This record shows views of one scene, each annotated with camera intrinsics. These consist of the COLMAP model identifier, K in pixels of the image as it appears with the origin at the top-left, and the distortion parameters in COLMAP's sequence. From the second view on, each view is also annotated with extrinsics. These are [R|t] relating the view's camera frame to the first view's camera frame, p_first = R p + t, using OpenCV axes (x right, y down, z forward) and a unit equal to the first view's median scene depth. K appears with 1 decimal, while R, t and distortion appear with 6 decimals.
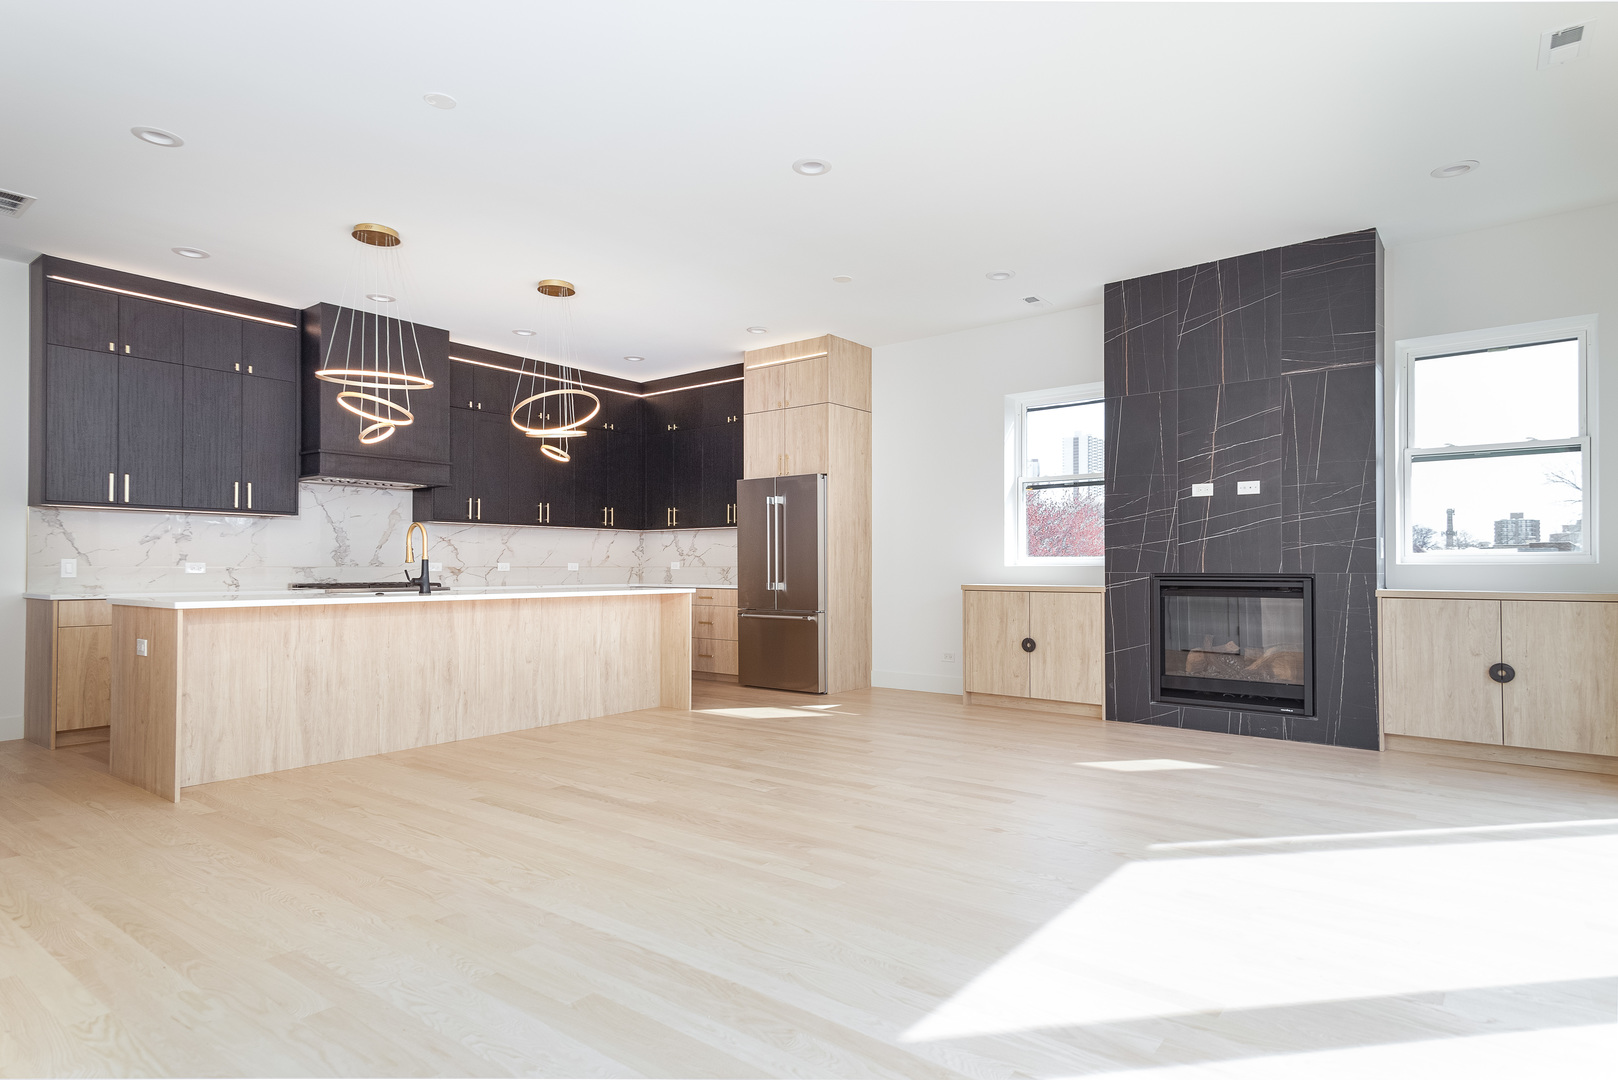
lens RADIAL K [[881.1, 0, 811.8], [0, 881.1, 560.5], [0, 0, 1]] dist [0.035237, 0.000081]
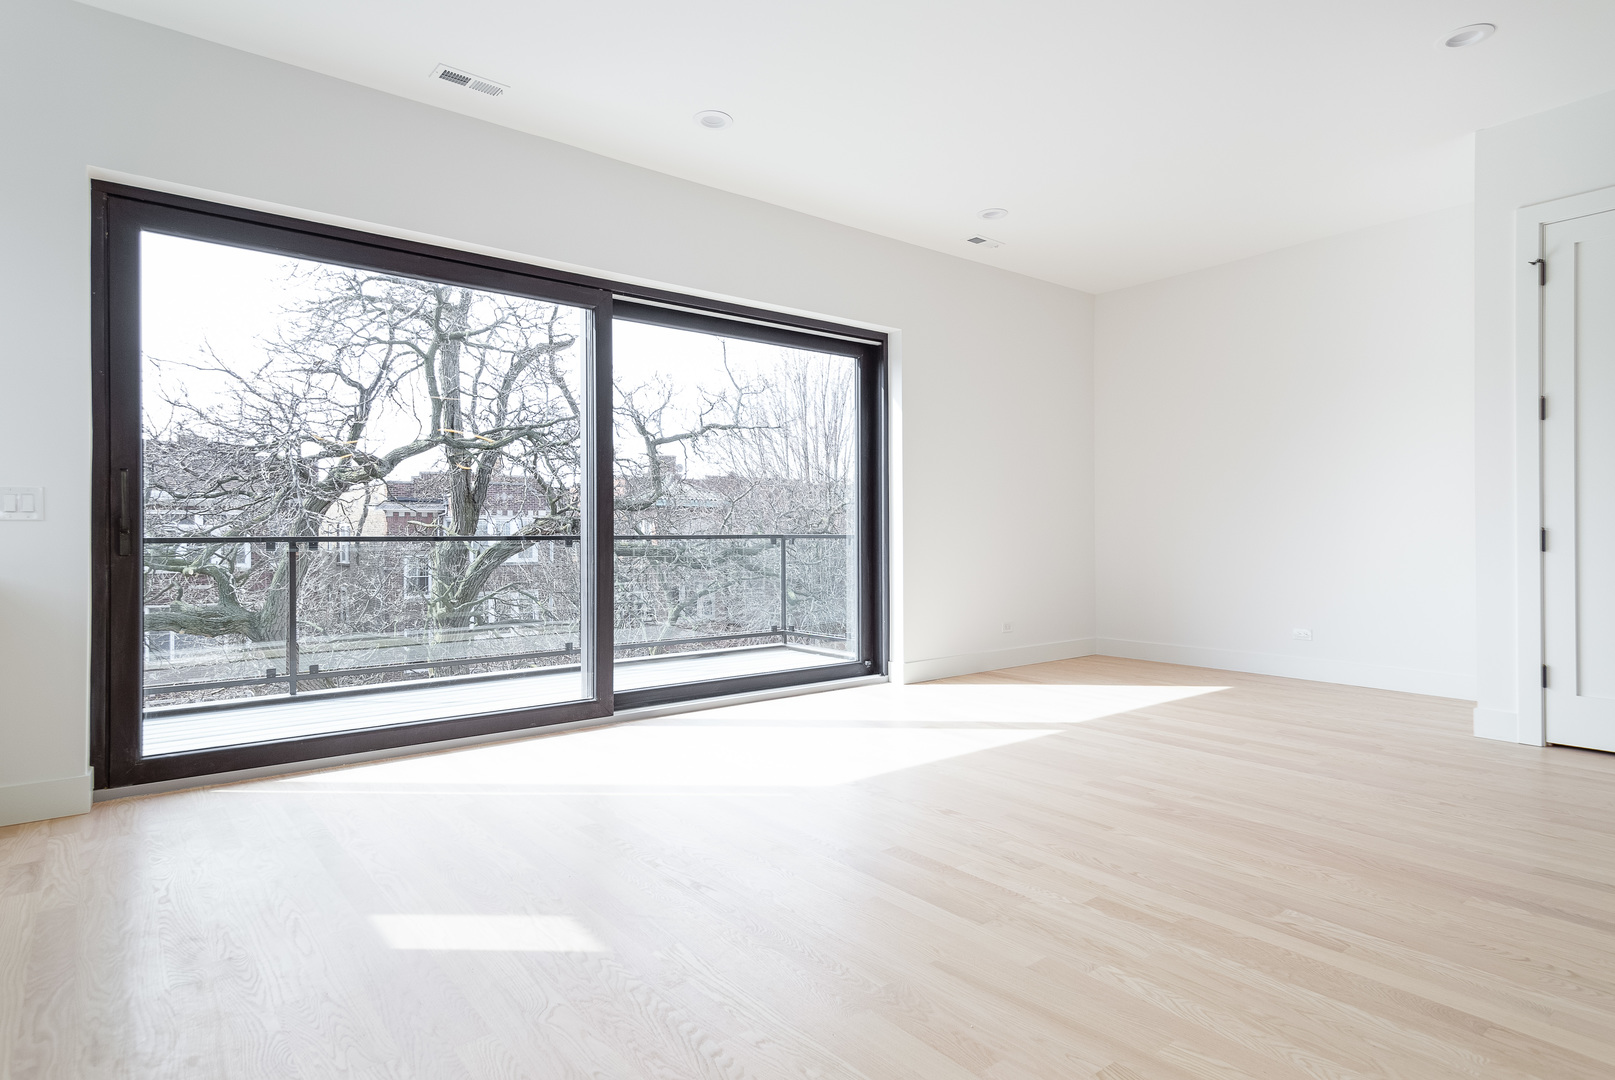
lens RADIAL K [[878.7, 0, 807.5], [0, 878.7, 540.0], [0, 0, 1]] dist [0.022052, -0.000163]
pose [[-0.971856, 0.003325, 0.235554, 0.082218], [0.002843, 0.999993, -0.002384, 0.014627], [-0.235560, -0.001647, -0.971858, 1.170035]]
